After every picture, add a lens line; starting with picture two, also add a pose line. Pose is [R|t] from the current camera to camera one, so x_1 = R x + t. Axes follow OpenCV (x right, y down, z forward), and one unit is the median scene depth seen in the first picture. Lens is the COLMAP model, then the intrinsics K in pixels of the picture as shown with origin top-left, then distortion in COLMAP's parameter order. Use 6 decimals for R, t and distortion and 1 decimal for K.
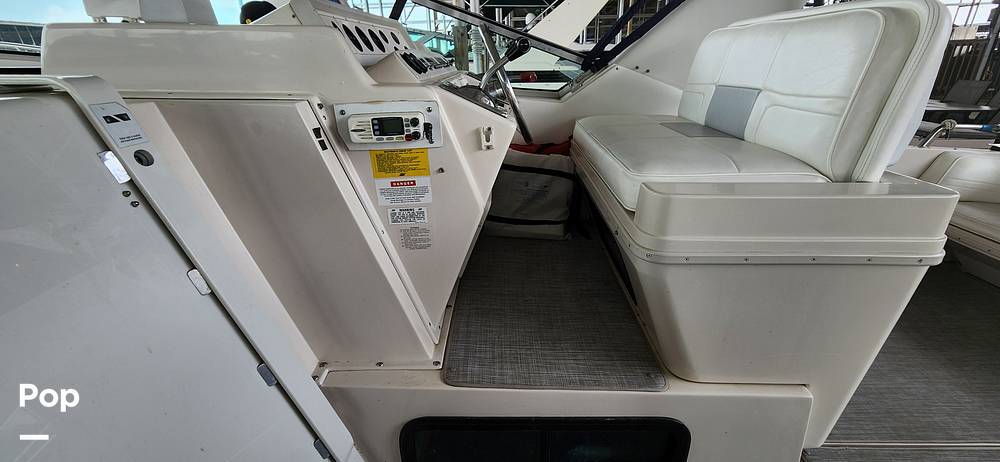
lens RADIAL K [[410.6, 0, 500.6], [0, 410.6, 235.8], [0, 0, 1]] dist [0.001802, -0.002599]
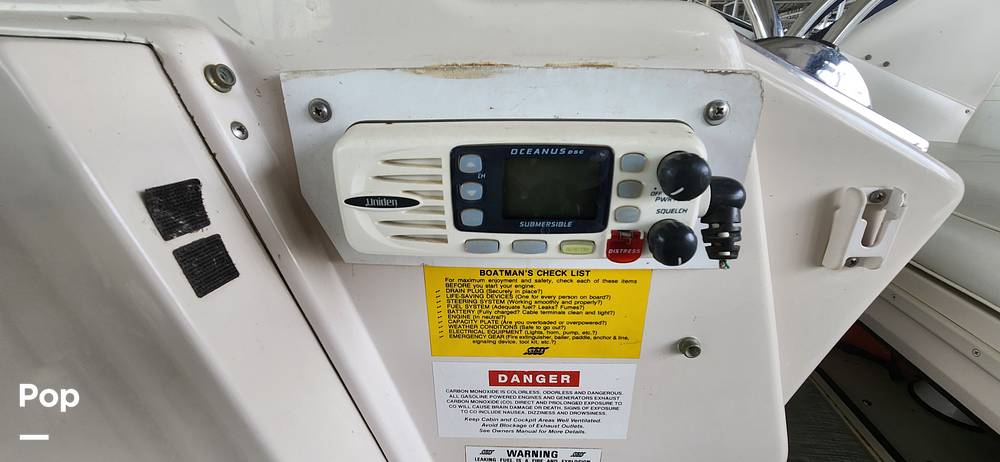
lens RADIAL K [[410.6, 0, 496.7], [0, 410.6, 234.6], [0, 0, 1]] dist [0.001802, -0.002599]
pose [[0.995128, 0.059955, -0.078267, -0.258334], [-0.061607, 0.997922, -0.018860, -0.226755], [0.076974, 0.023590, 0.996754, 0.759459]]
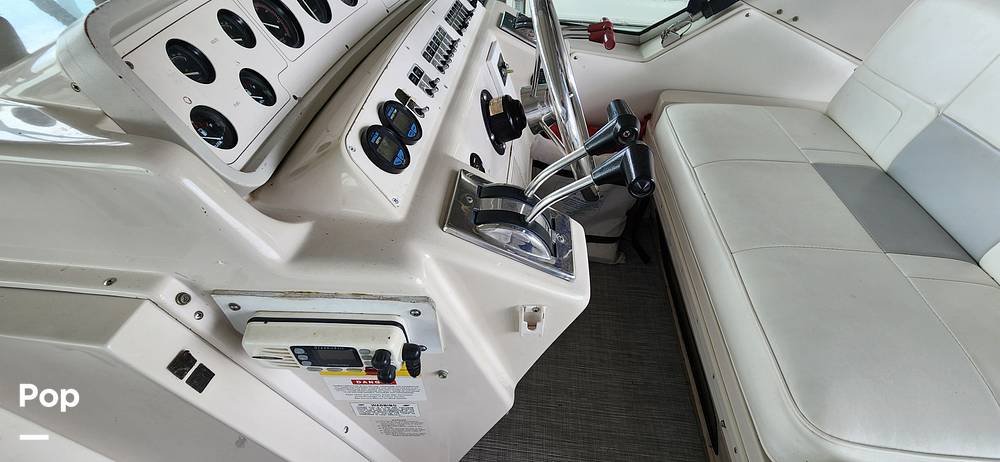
lens RADIAL K [[410.6, 0, 498.2], [0, 410.6, 238.4], [0, 0, 1]] dist [0.001802, -0.002599]
pose [[0.996296, 0.078113, -0.035963, -0.067065], [-0.061692, 0.940589, 0.333897, -0.533550], [0.059908, -0.330441, 0.941923, 0.575387]]
